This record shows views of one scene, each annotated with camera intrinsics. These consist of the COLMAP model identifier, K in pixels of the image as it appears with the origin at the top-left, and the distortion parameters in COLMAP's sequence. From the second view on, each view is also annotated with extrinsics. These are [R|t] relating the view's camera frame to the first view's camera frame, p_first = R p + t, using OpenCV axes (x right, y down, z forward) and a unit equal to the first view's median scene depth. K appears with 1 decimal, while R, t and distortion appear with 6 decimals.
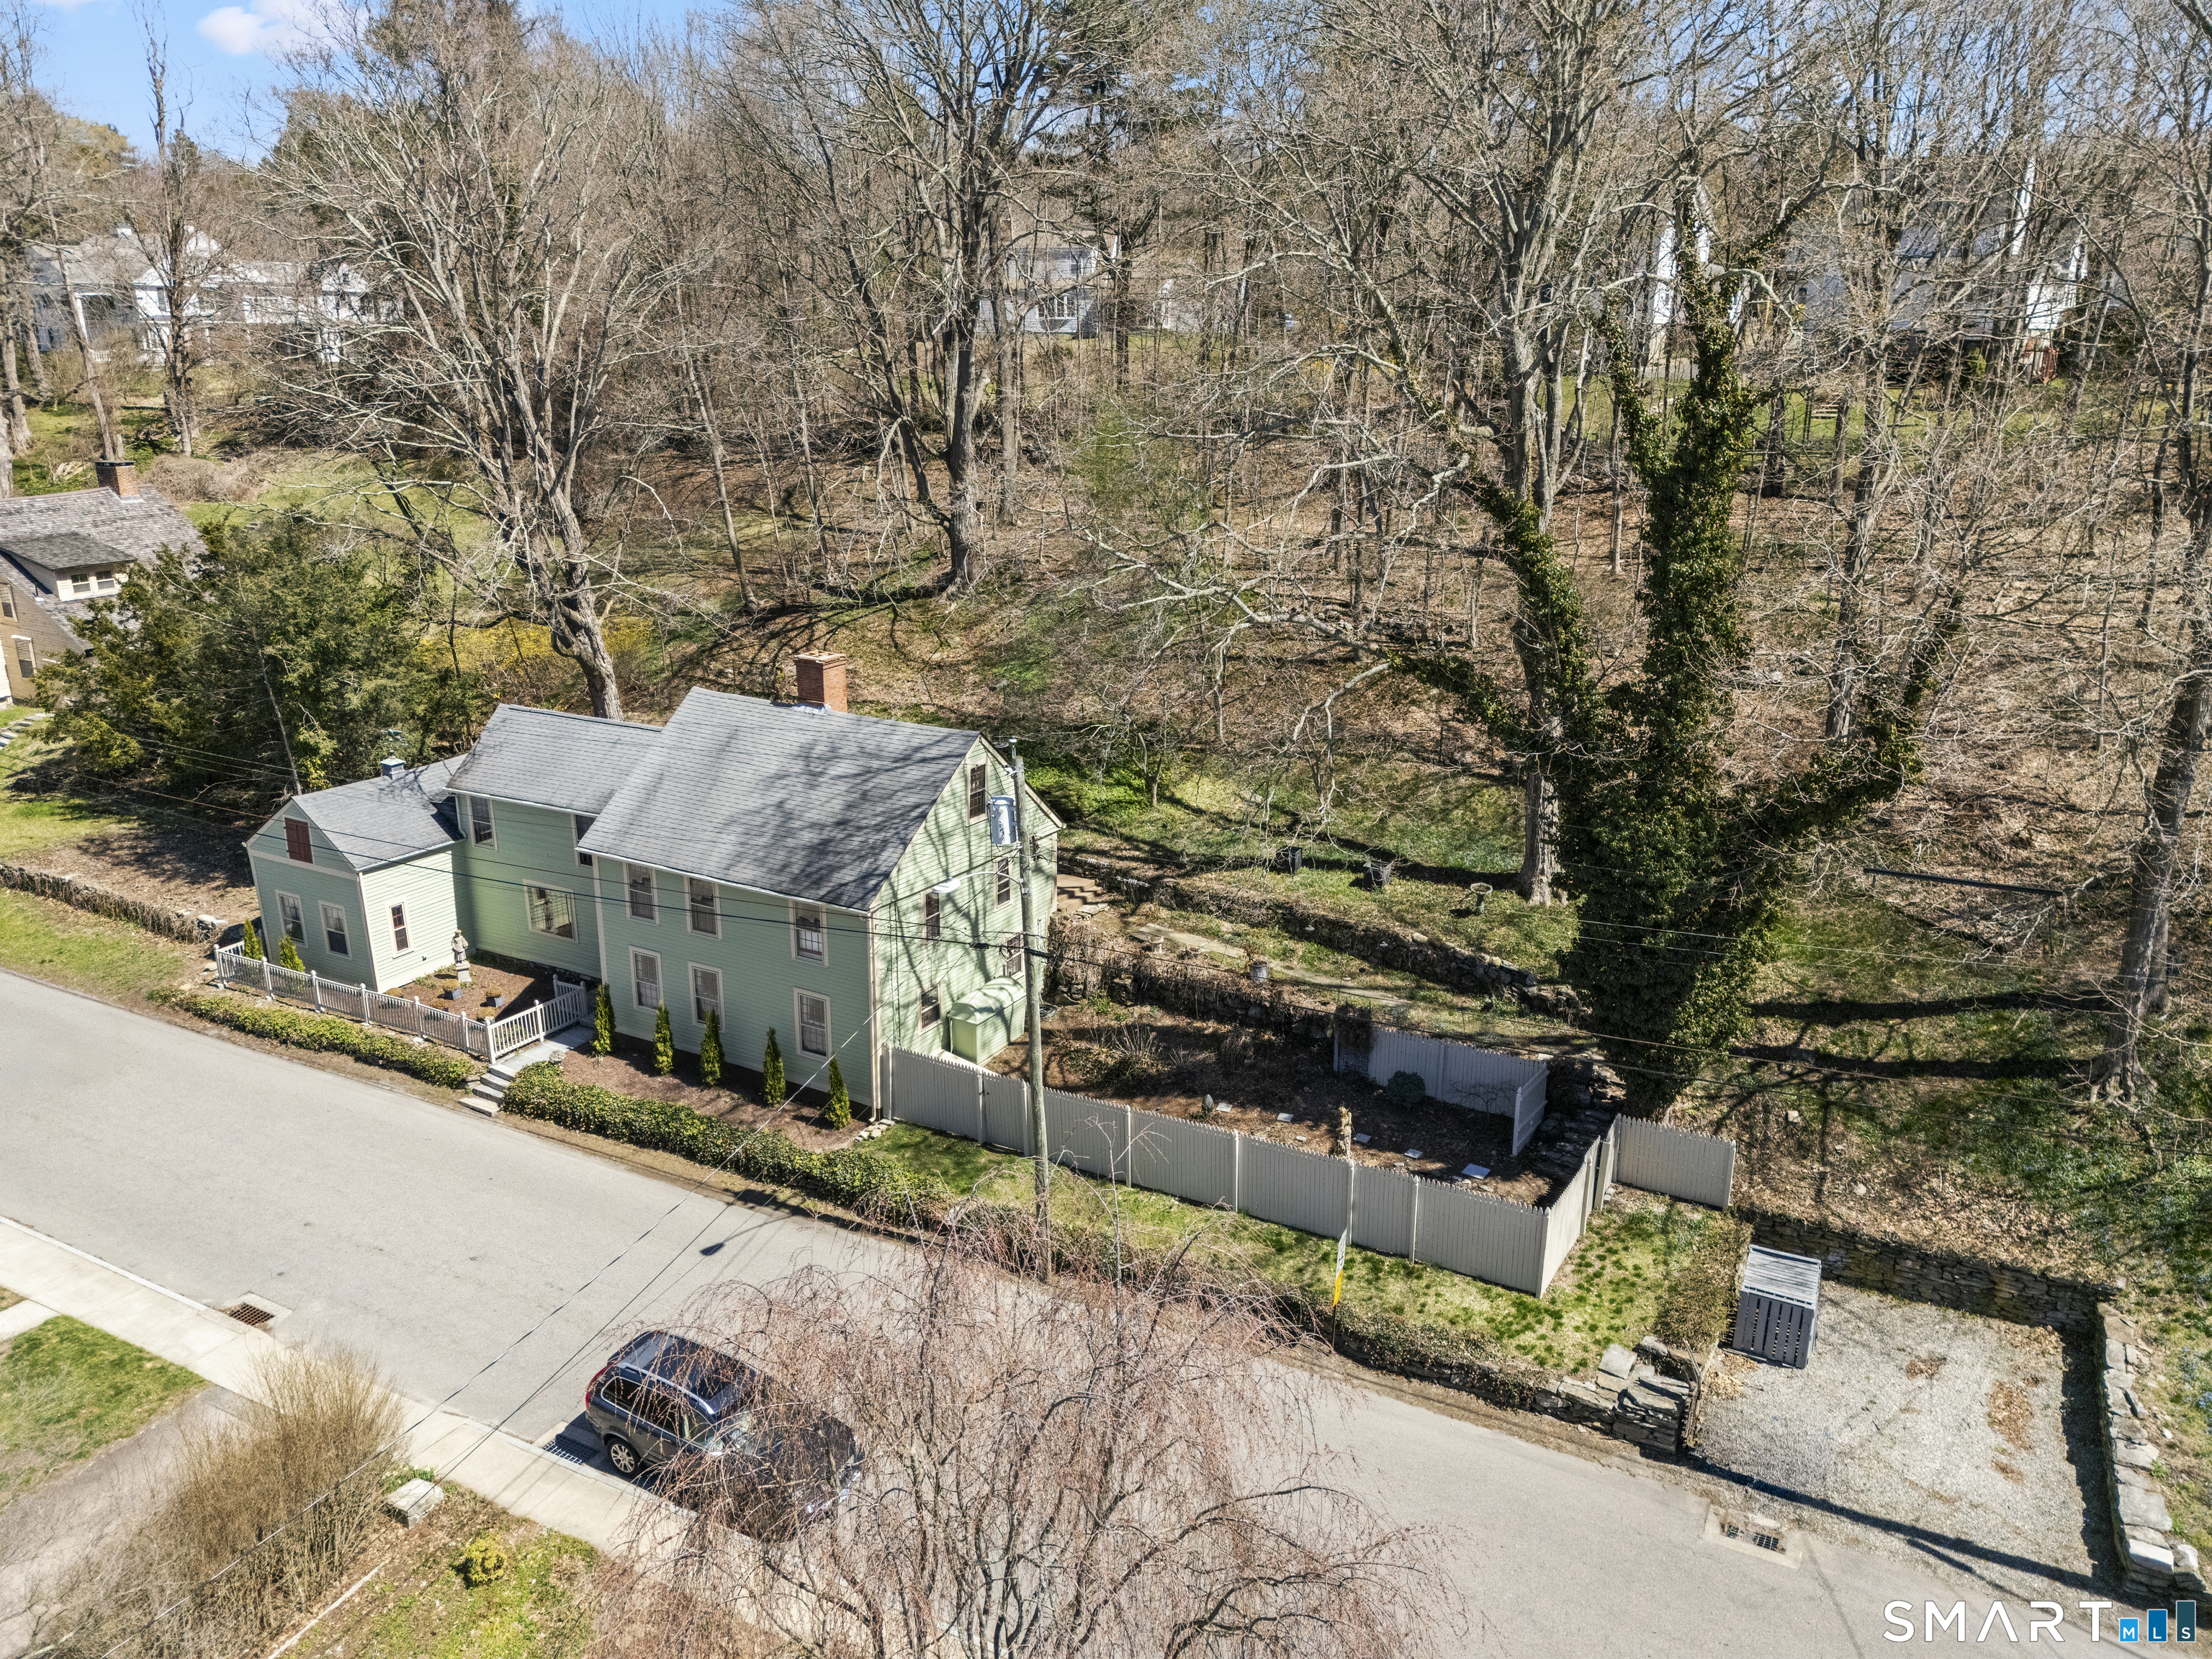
lens RADIAL K [[1593.6, 0, 1097.9], [0, 1593.6, 831.7], [0, 0, 1]] dist [0.040692, -0.010229]
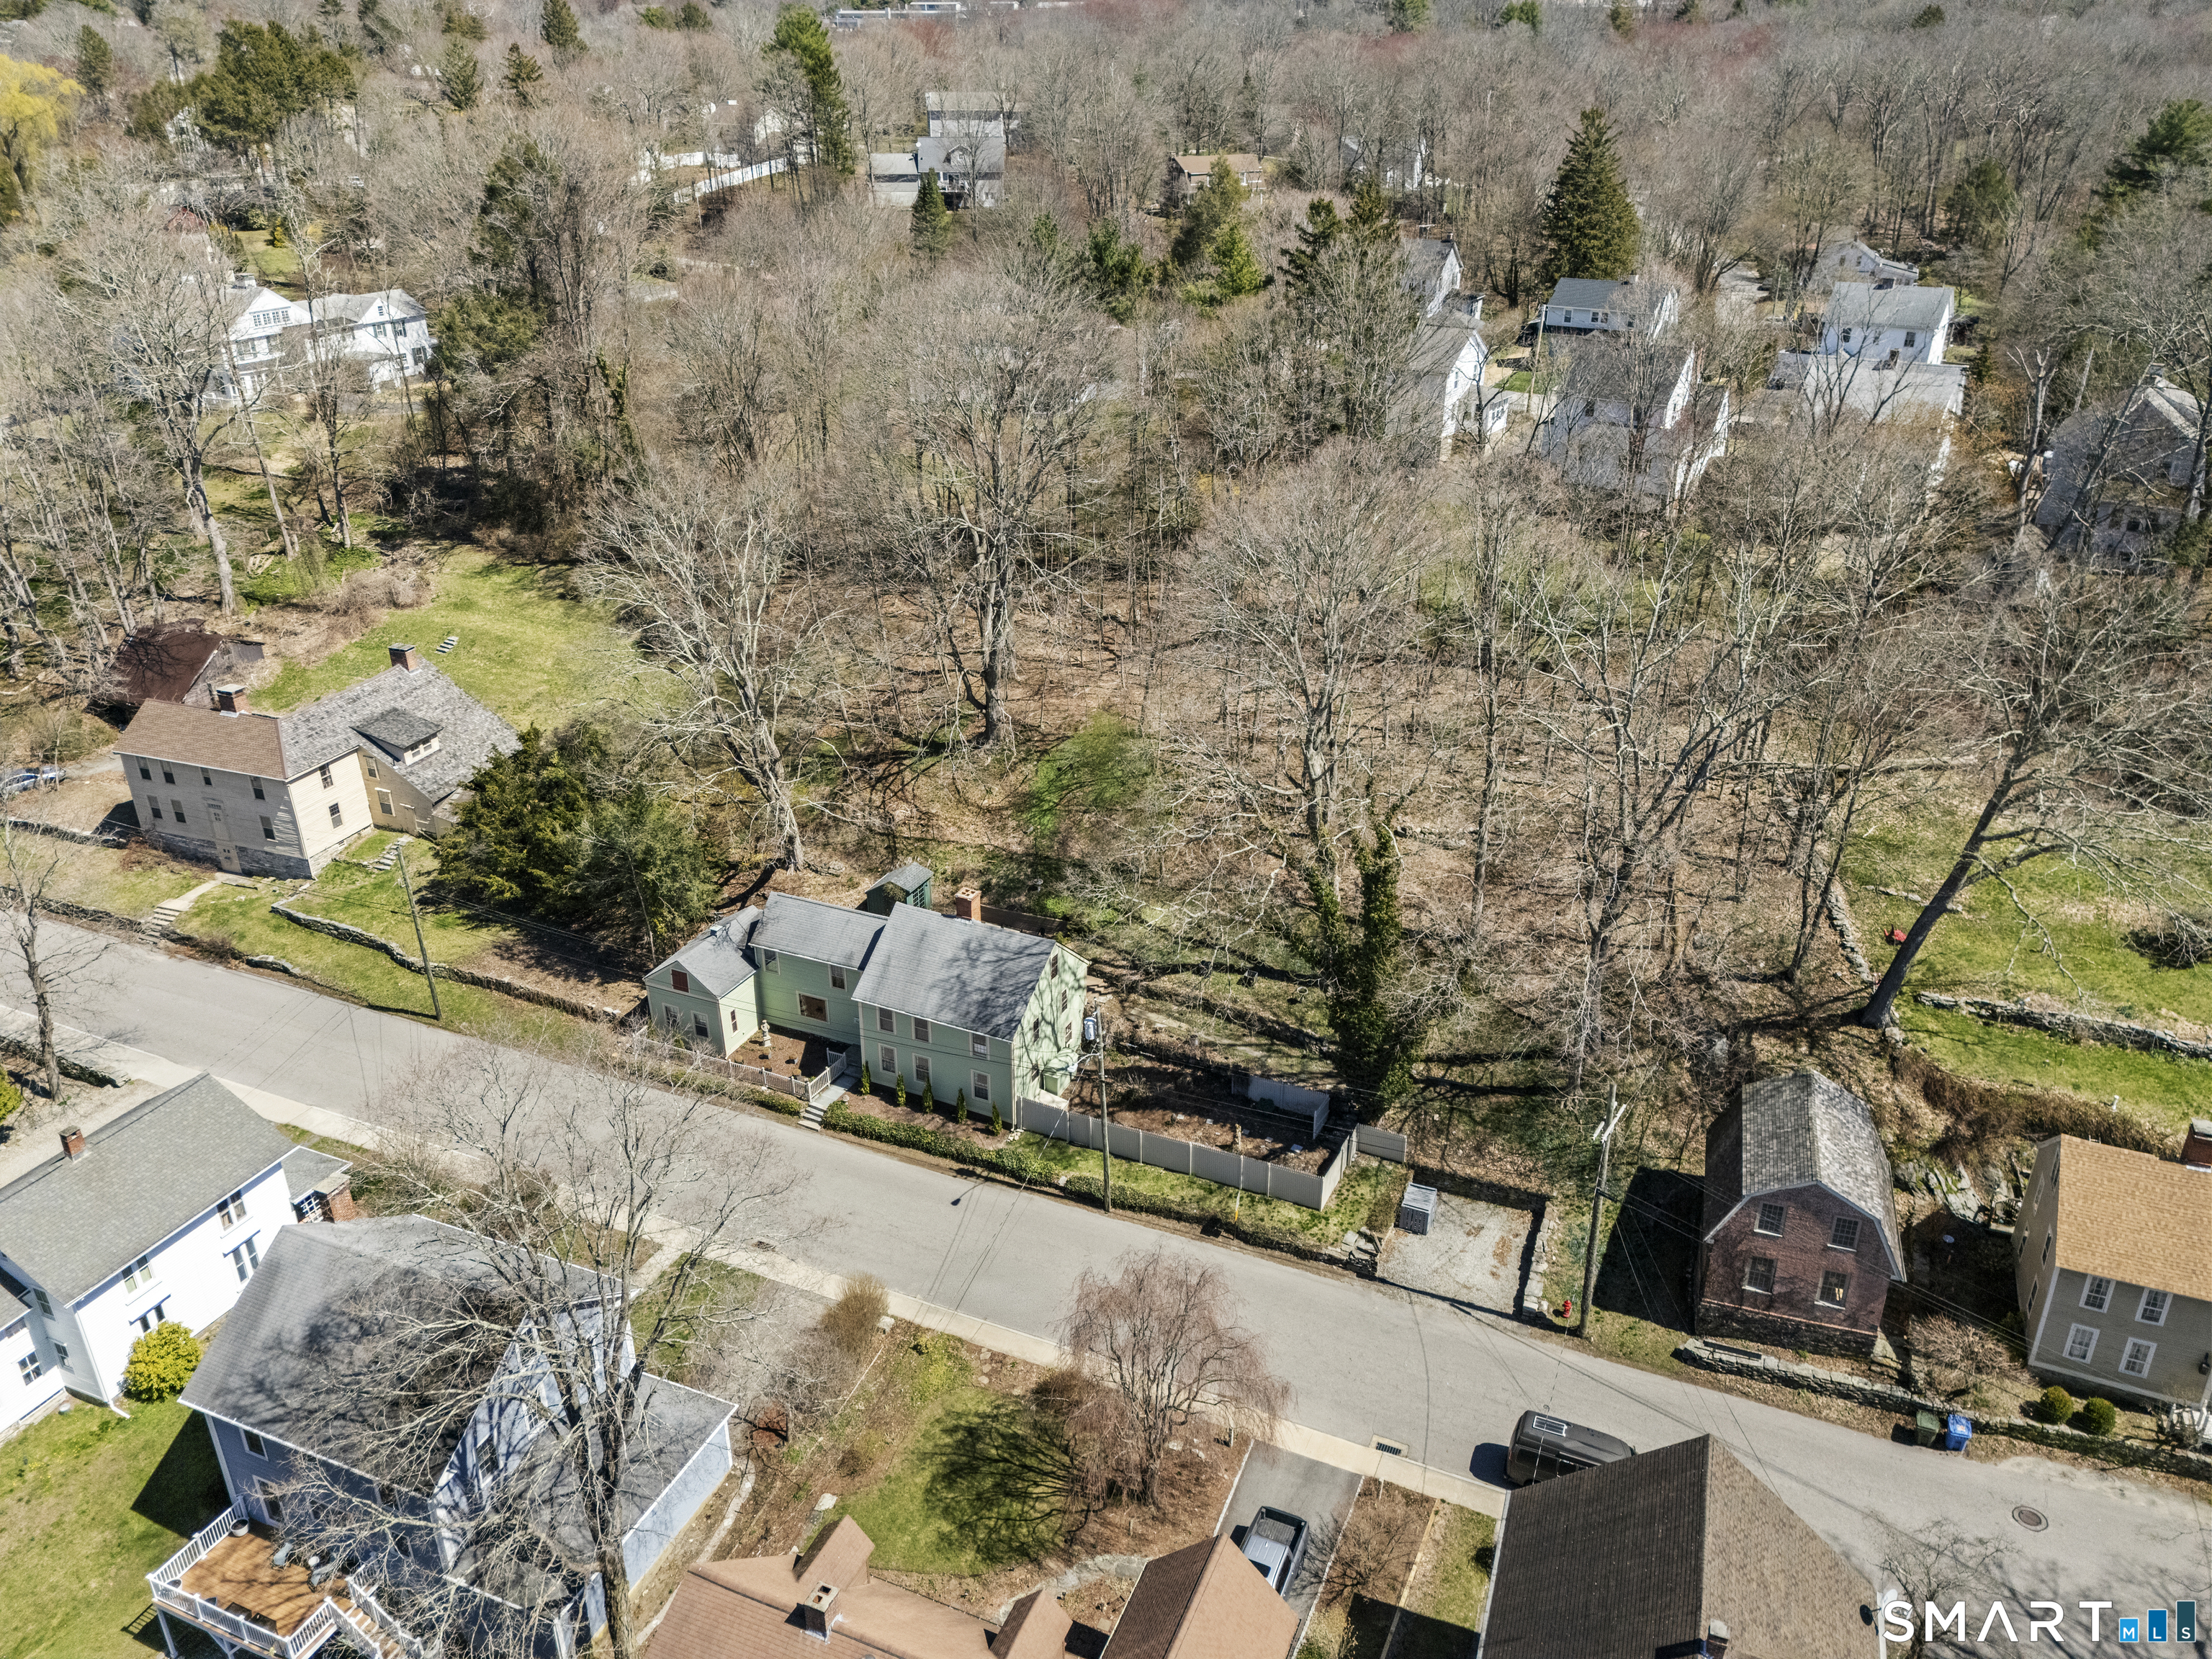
lens RADIAL K [[1540.7, 0, 1106.0], [0, 1540.7, 829.5], [0, 0, 1]] dist [0.078268, -0.000509]
pose [[0.996345, -0.034715, 0.078053, -0.165146], [0.023007, 0.988990, 0.146182, -0.502359], [-0.082269, -0.143852, 0.986174, -0.950813]]
